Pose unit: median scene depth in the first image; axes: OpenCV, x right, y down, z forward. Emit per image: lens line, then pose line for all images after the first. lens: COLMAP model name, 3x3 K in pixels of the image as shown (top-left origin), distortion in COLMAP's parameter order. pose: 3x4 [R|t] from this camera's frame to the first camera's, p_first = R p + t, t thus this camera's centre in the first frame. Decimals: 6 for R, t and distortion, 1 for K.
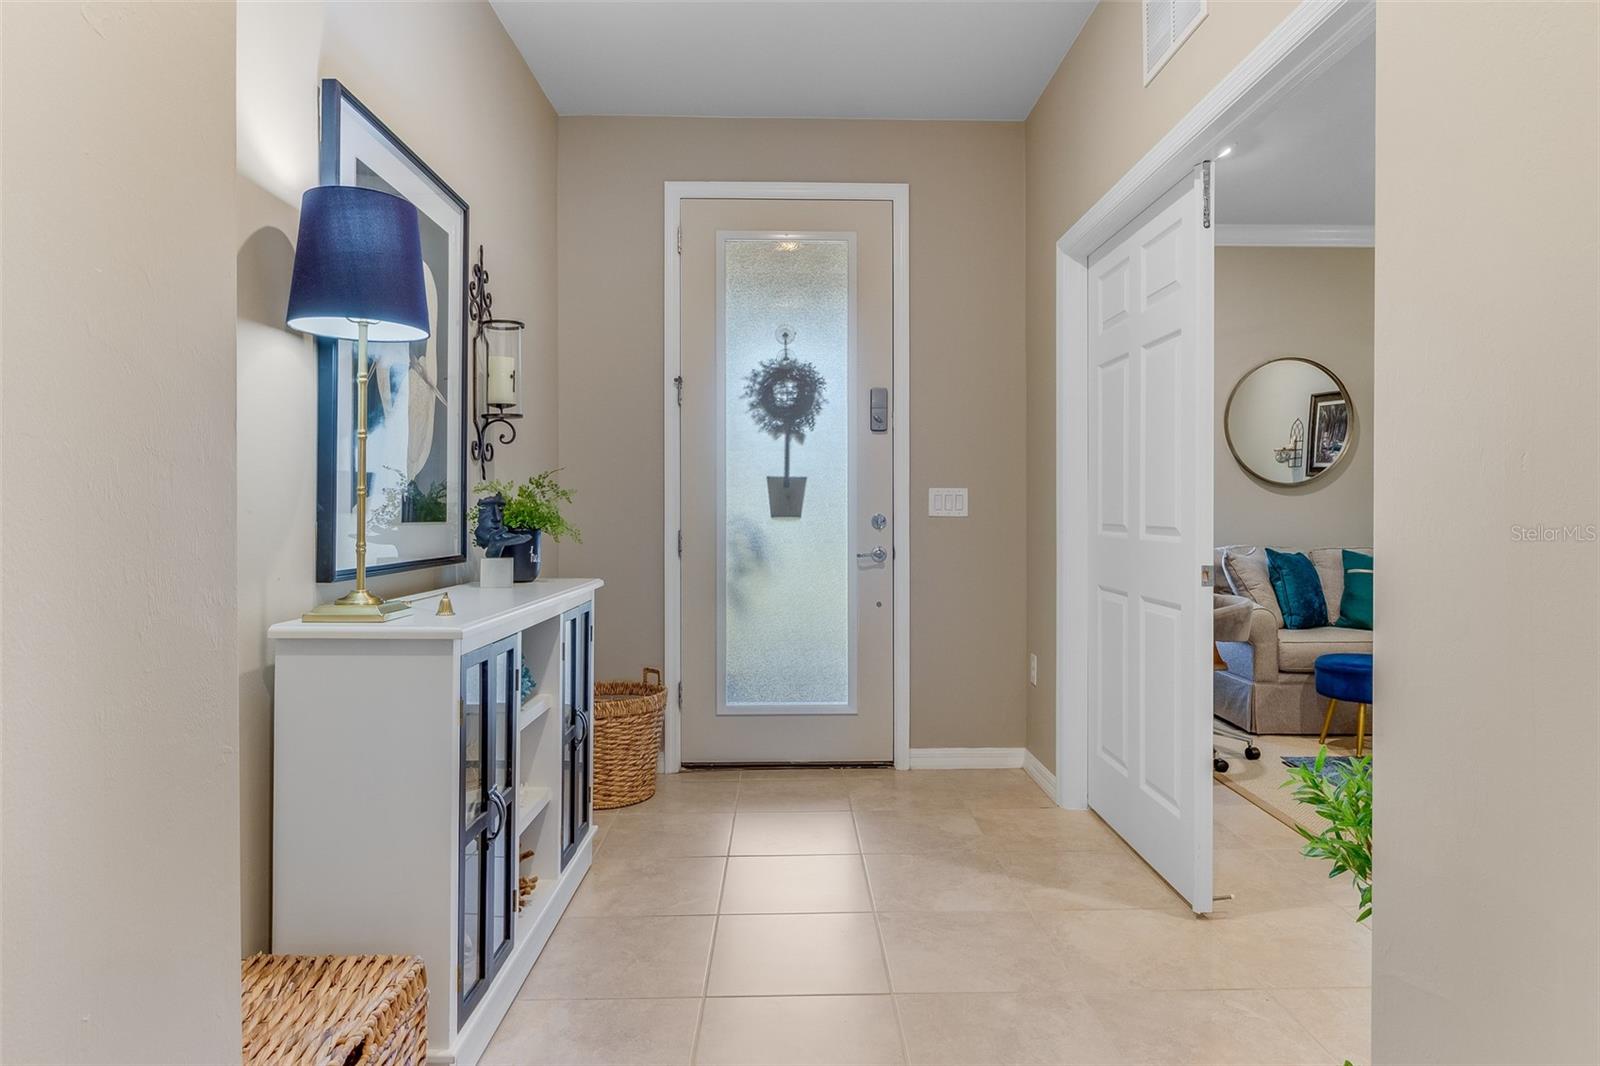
lens RADIAL K [[929.0, 0, 801.4], [0, 929.0, 517.8], [0, 0, 1]] dist [0.008738, -0.001444]
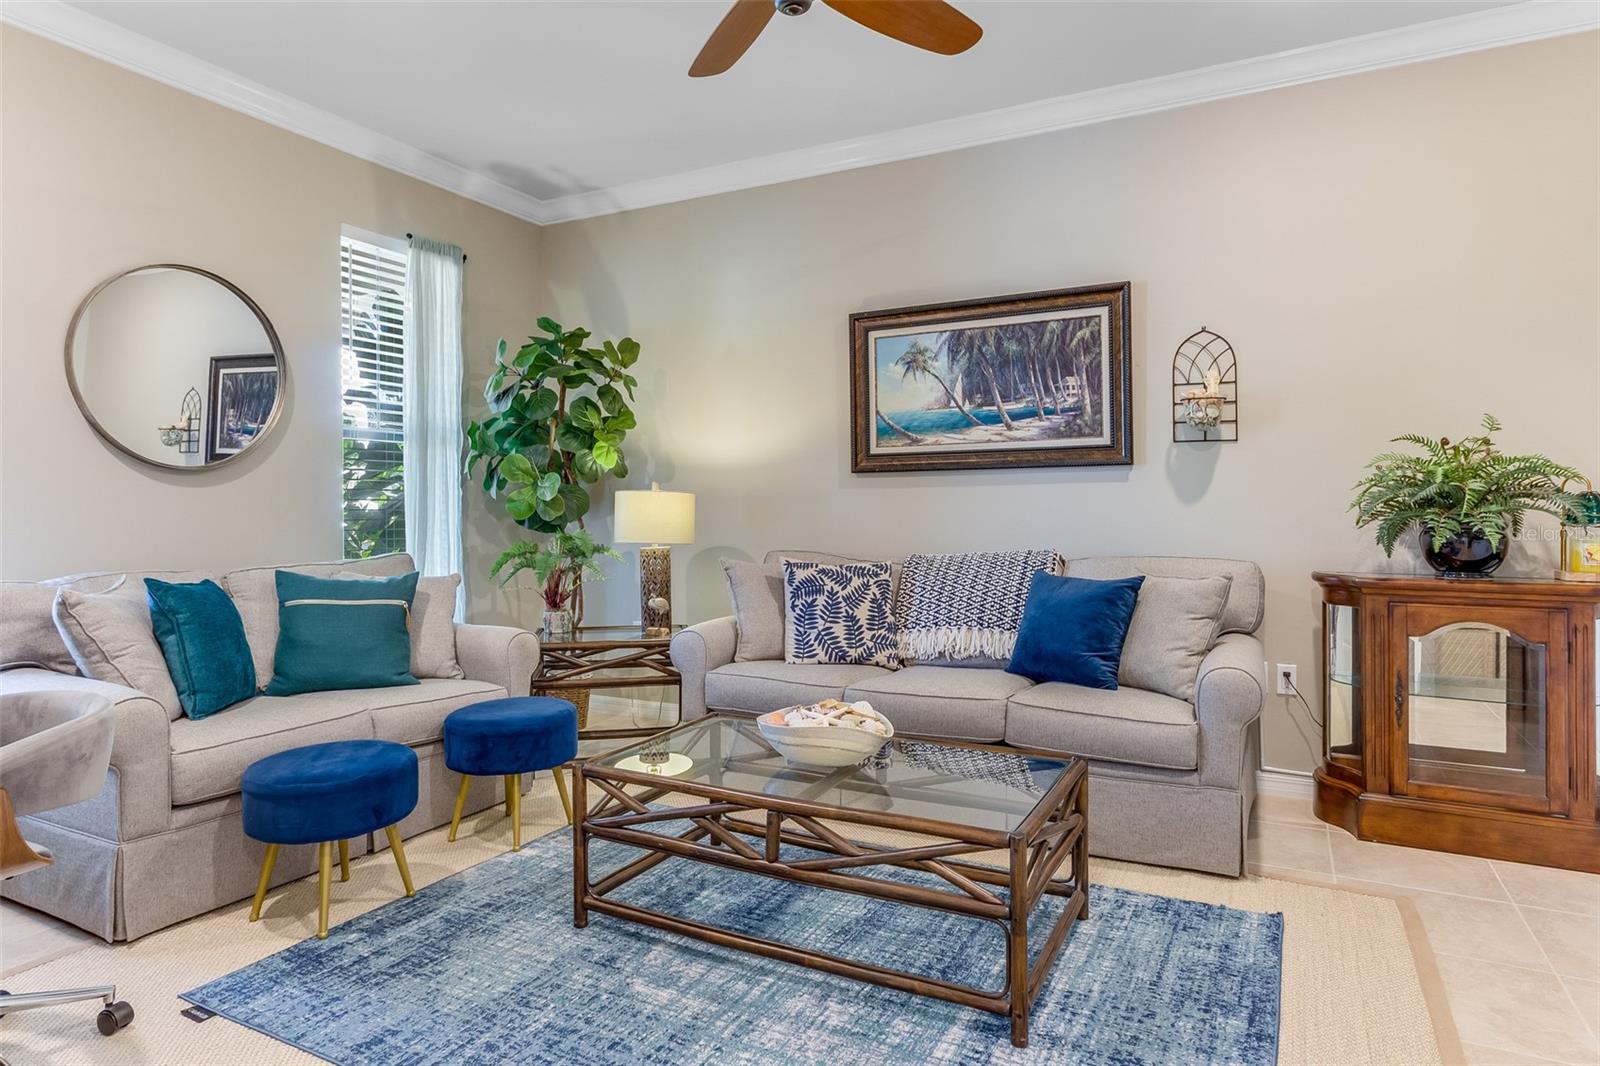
lens RADIAL K [[929.0, 0, 801.4], [0, 929.0, 517.8], [0, 0, 1]] dist [0.008738, -0.001444]
pose [[0.477072, -0.005581, 0.878847, 0.193951], [0.007519, 0.999969, 0.002268, -0.000933], [-0.878832, 0.005525, 0.477099, 0.384189]]
